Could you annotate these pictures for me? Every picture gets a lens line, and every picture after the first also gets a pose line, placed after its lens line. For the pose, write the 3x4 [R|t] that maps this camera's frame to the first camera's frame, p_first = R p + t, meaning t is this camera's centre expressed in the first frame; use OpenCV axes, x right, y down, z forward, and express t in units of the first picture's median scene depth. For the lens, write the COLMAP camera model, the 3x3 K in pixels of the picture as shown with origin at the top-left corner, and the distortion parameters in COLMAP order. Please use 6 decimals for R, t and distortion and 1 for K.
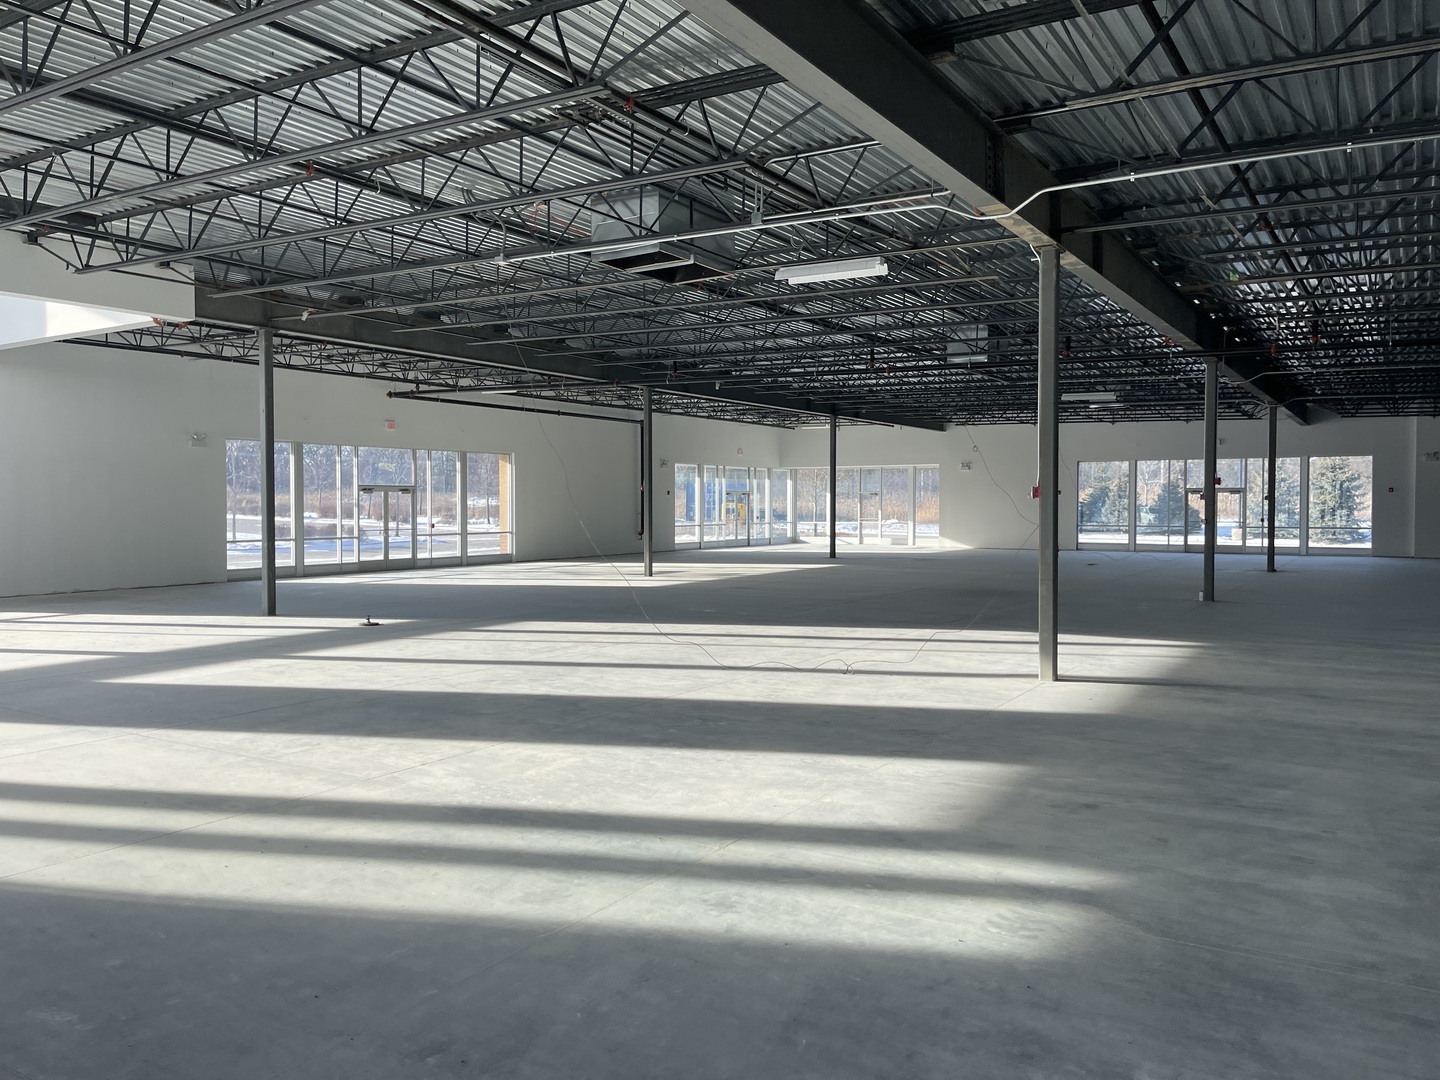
lens RADIAL K [[1073.2, 0, 729.4], [0, 1073.2, 529.0], [0, 0, 1]] dist [0.060876, -0.076277]
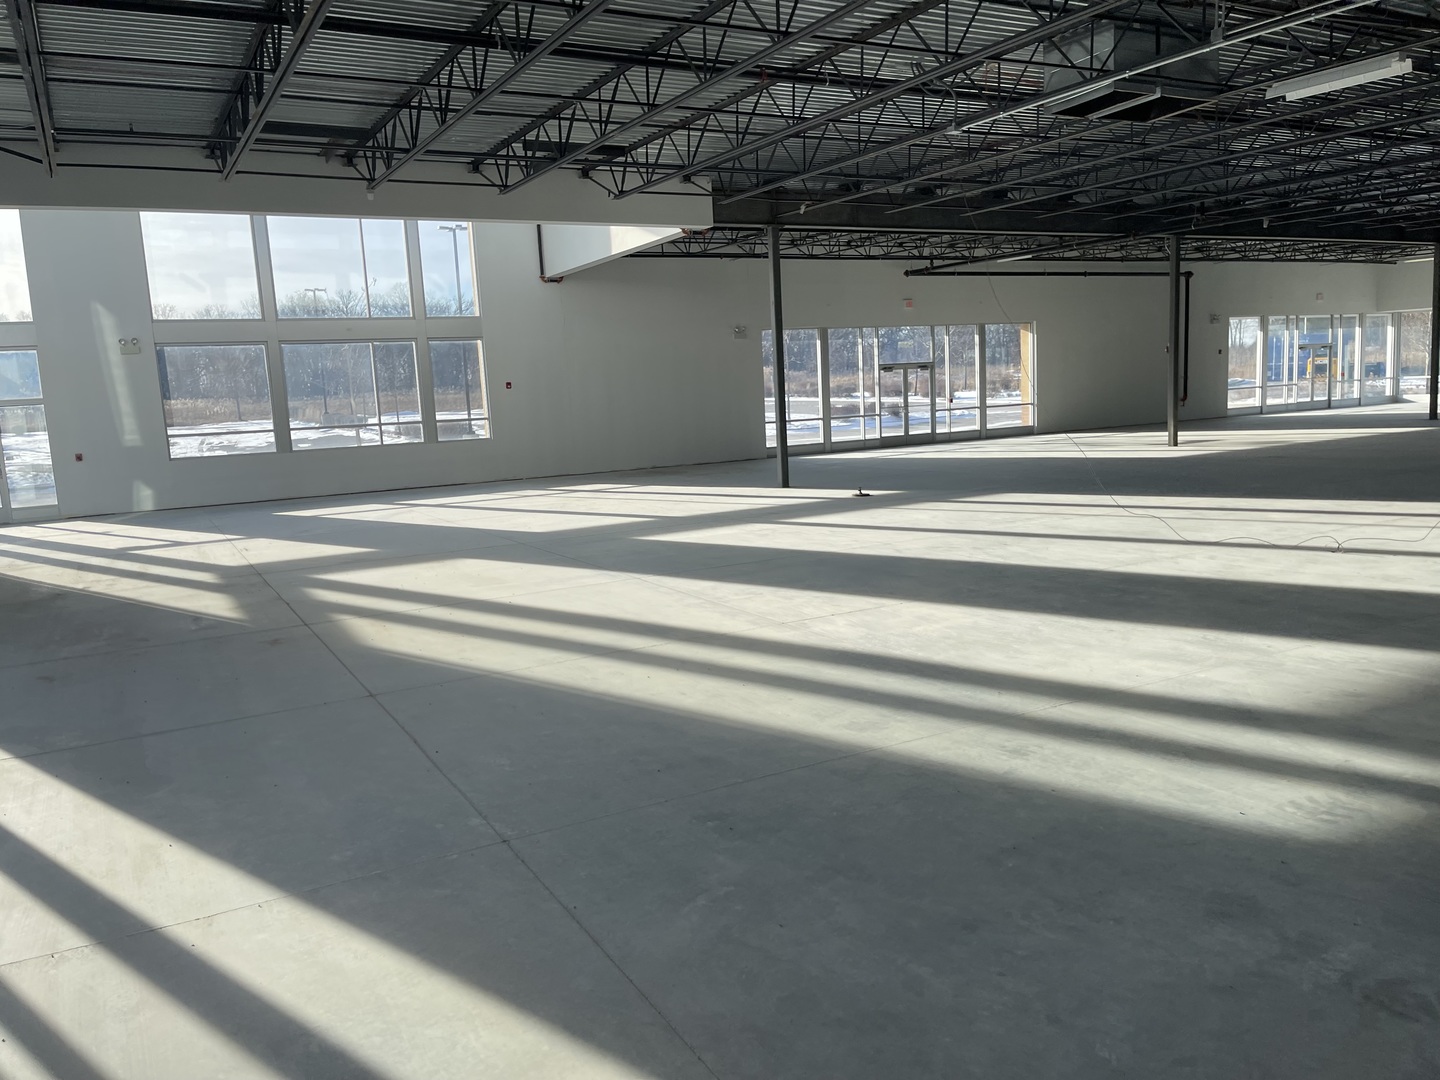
lens RADIAL K [[1073.2, 0, 717.6], [0, 1073.2, 552.1], [0, 0, 1]] dist [0.060876, -0.076277]
pose [[0.868917, 0.030743, -0.494001, 0.108545], [0.037647, 0.991073, 0.127896, 0.001429], [0.493523, -0.129729, 0.860003, -0.017520]]
